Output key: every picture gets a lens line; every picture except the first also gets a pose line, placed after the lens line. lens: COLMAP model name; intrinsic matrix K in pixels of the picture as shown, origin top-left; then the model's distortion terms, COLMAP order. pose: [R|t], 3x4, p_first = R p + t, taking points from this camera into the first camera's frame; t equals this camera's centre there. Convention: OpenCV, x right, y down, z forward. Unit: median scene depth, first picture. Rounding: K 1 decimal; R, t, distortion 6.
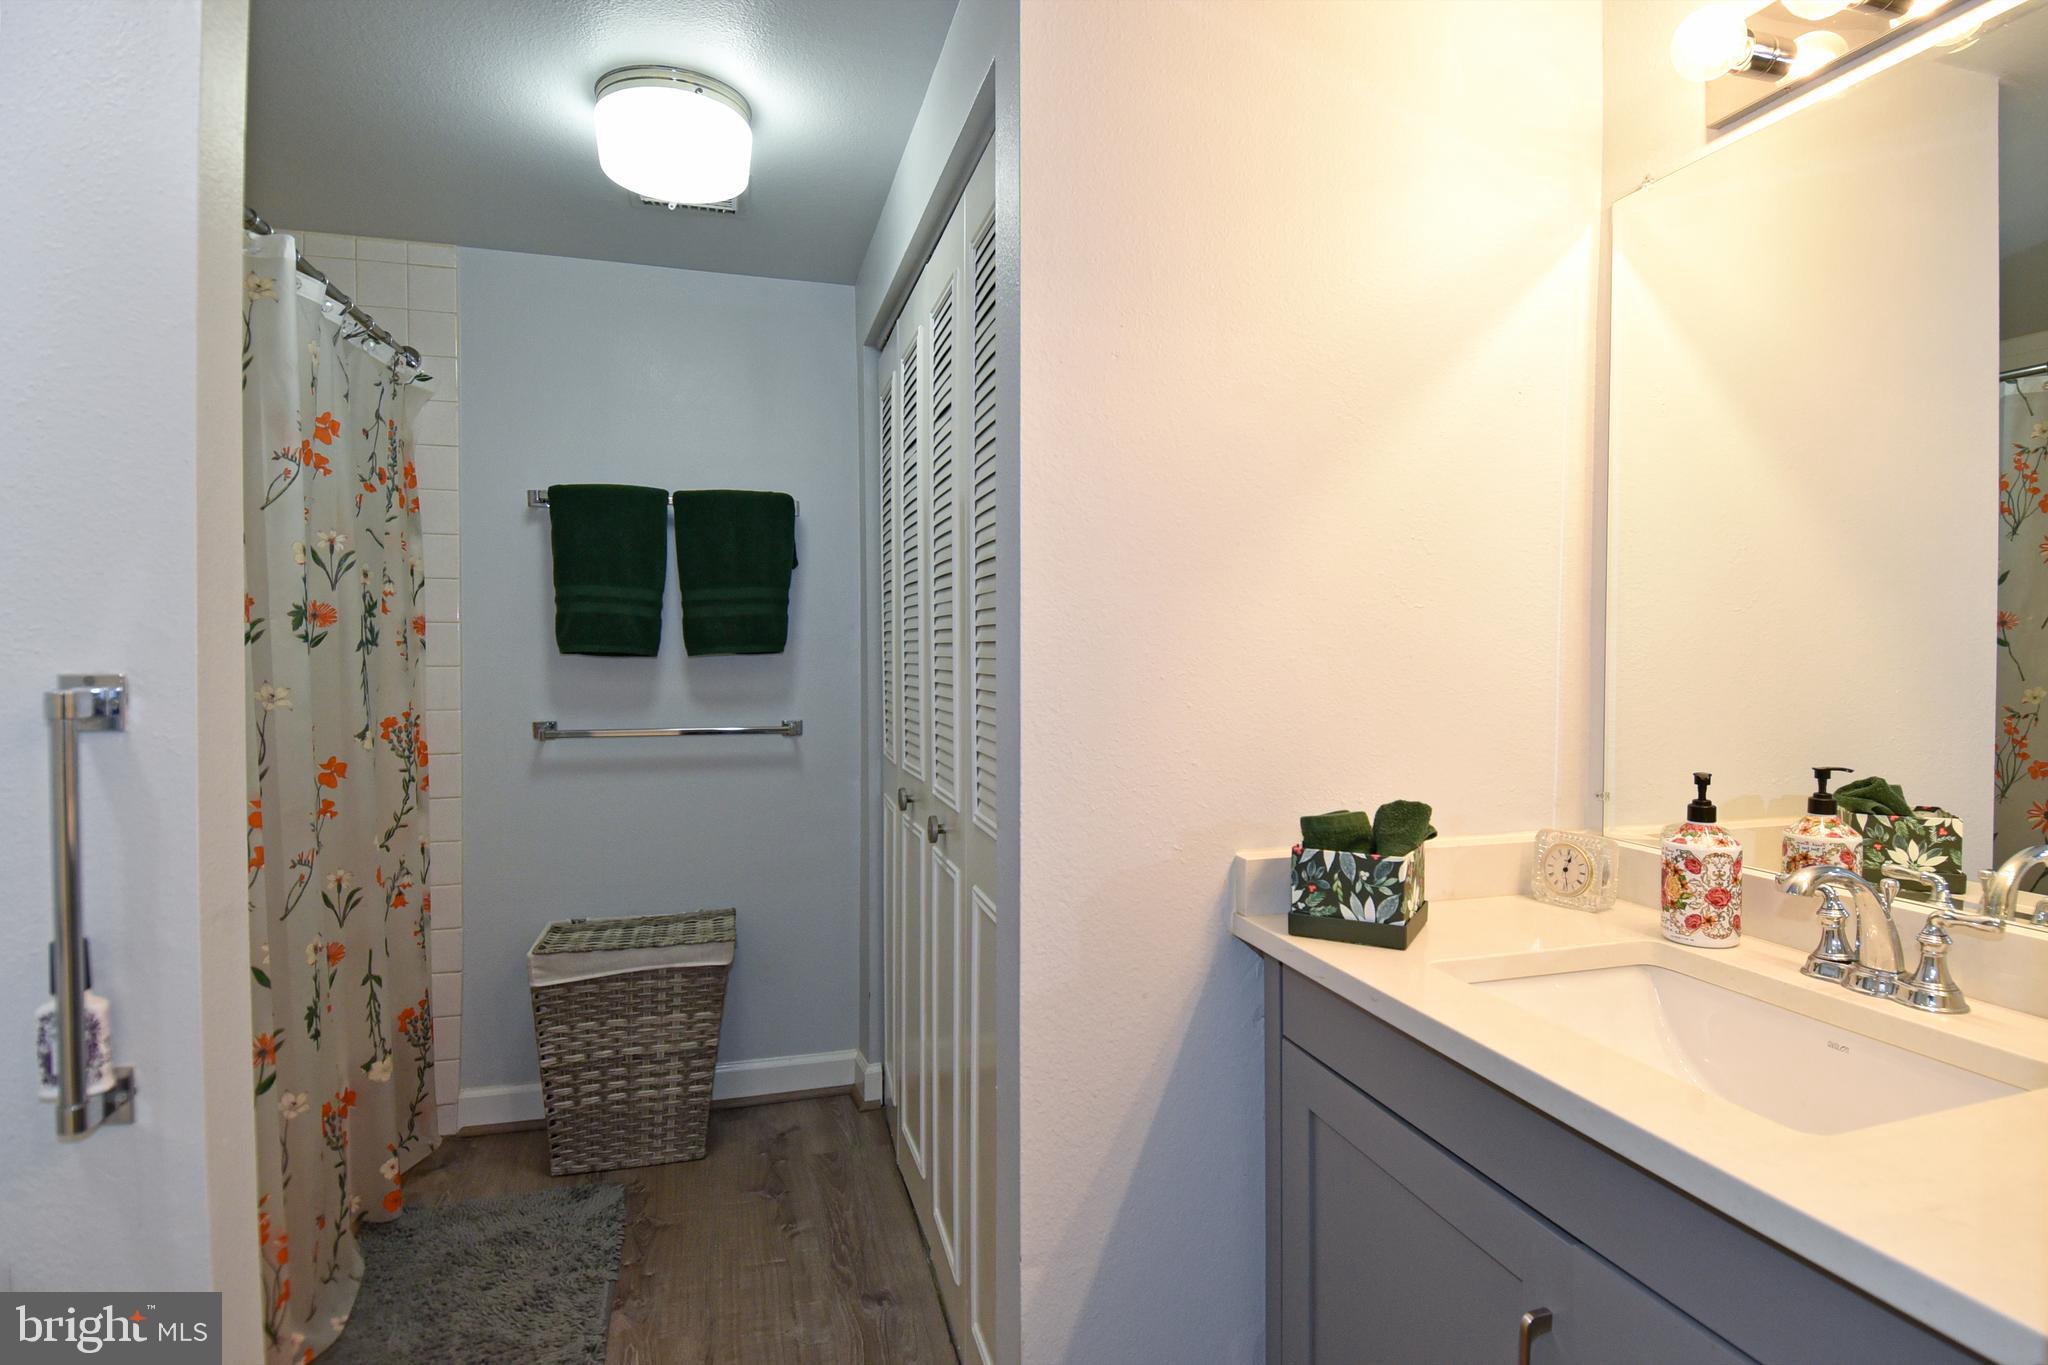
lens RADIAL K [[1101.2, 0, 1073.7], [0, 1101.2, 676.9], [0, 0, 1]] dist [0.046494, -0.047411]
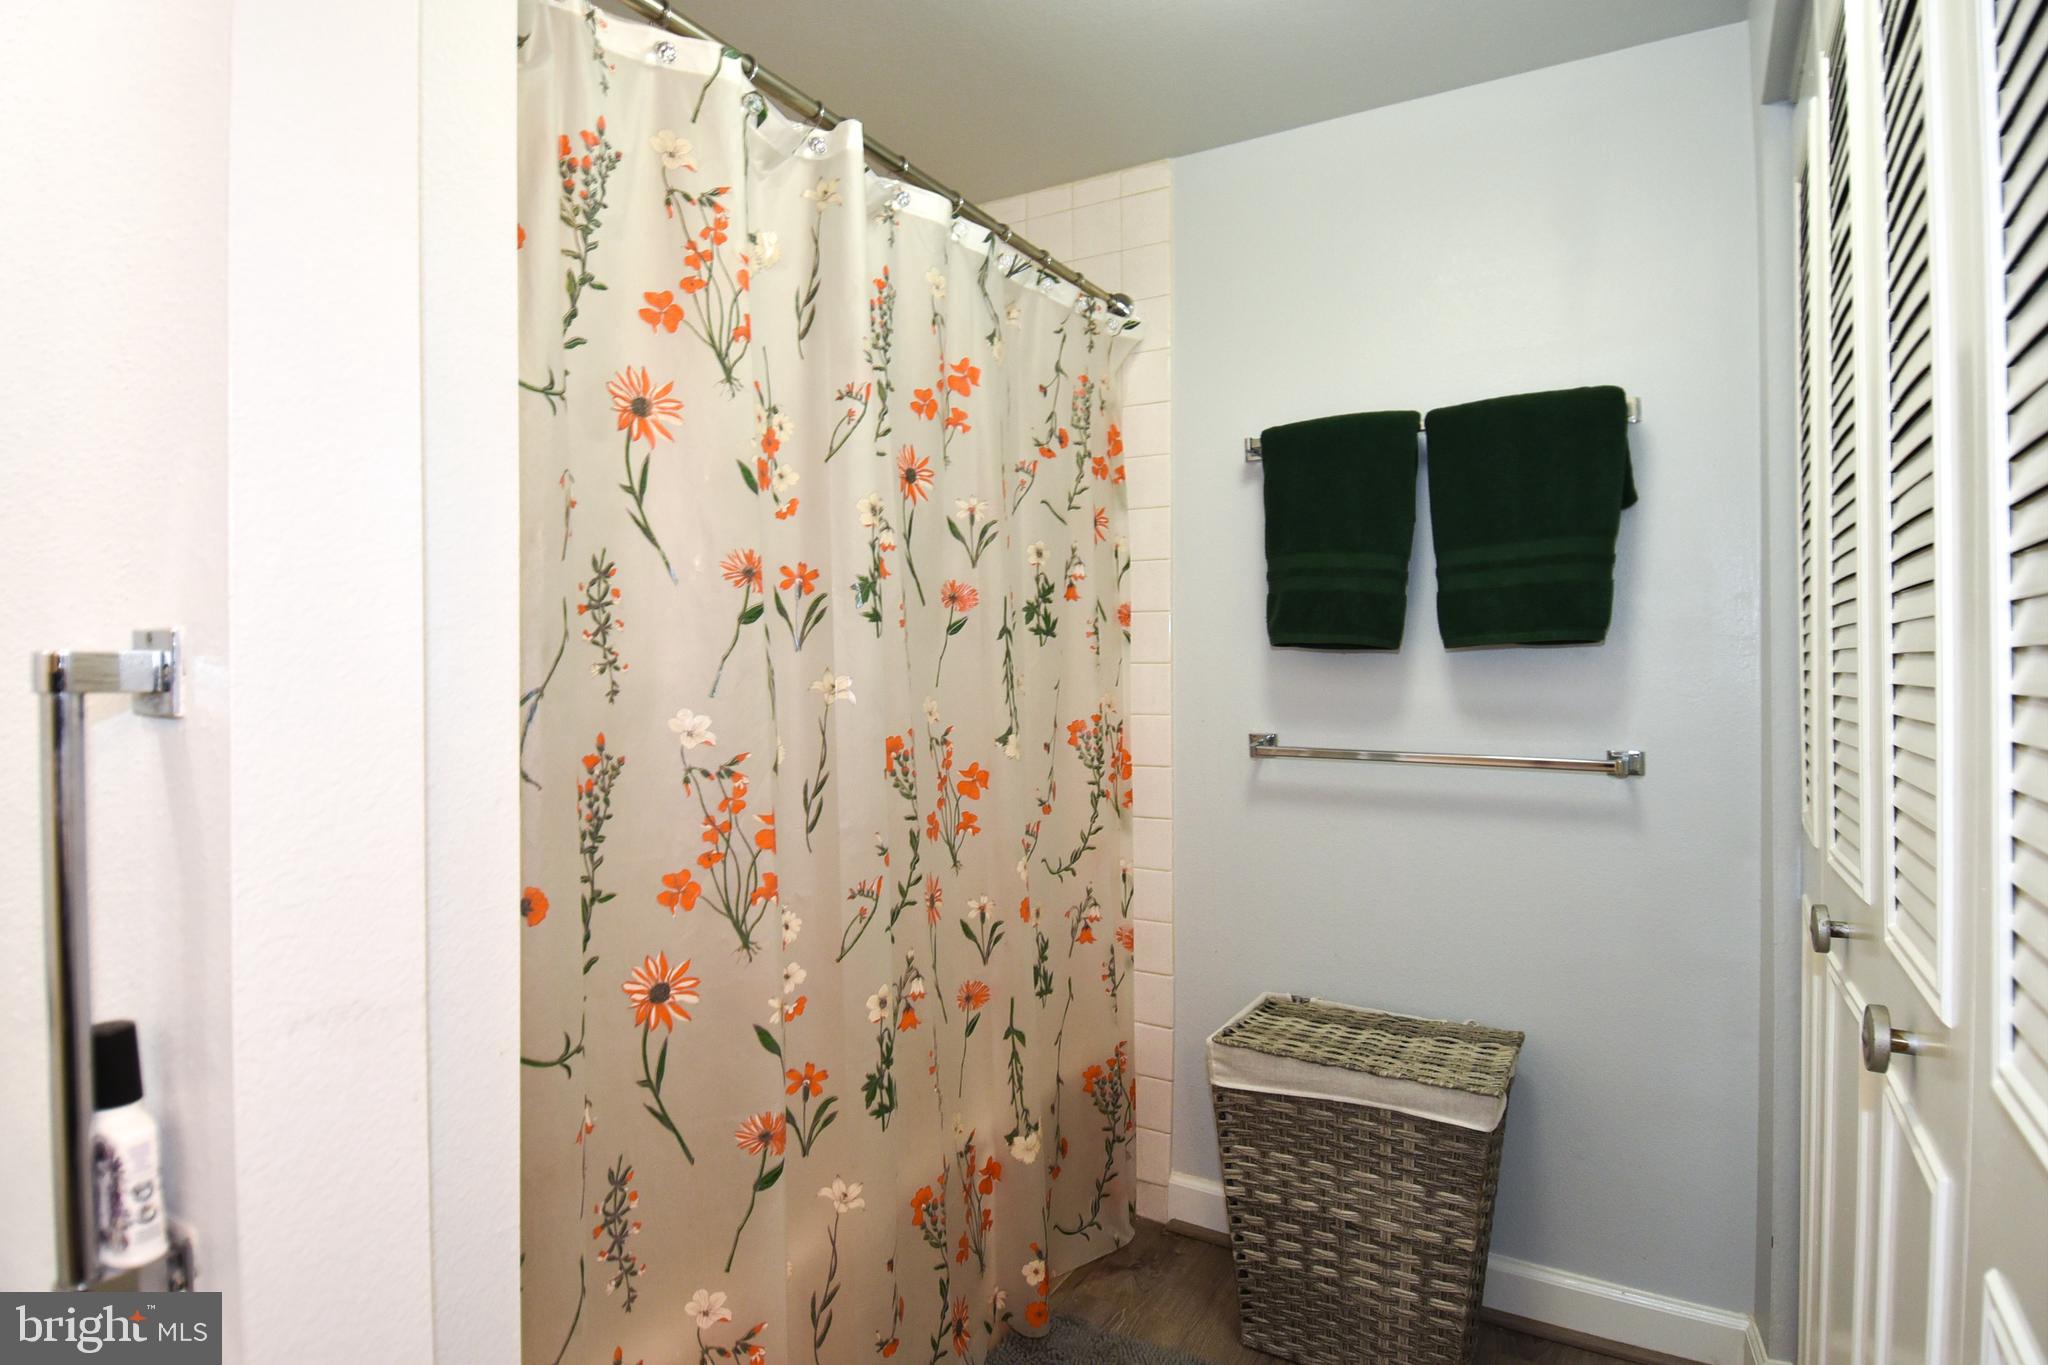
lens RADIAL K [[1029.4, 0, 1017.9], [0, 1029.4, 670.0], [0, 0, 1]] dist [0.054601, -0.056225]
pose [[0.646021, -0.000267, -0.763320, -0.032836], [-0.017216, 0.999740, -0.014919, 0.009656], [0.763126, 0.022779, 0.645849, 0.426397]]
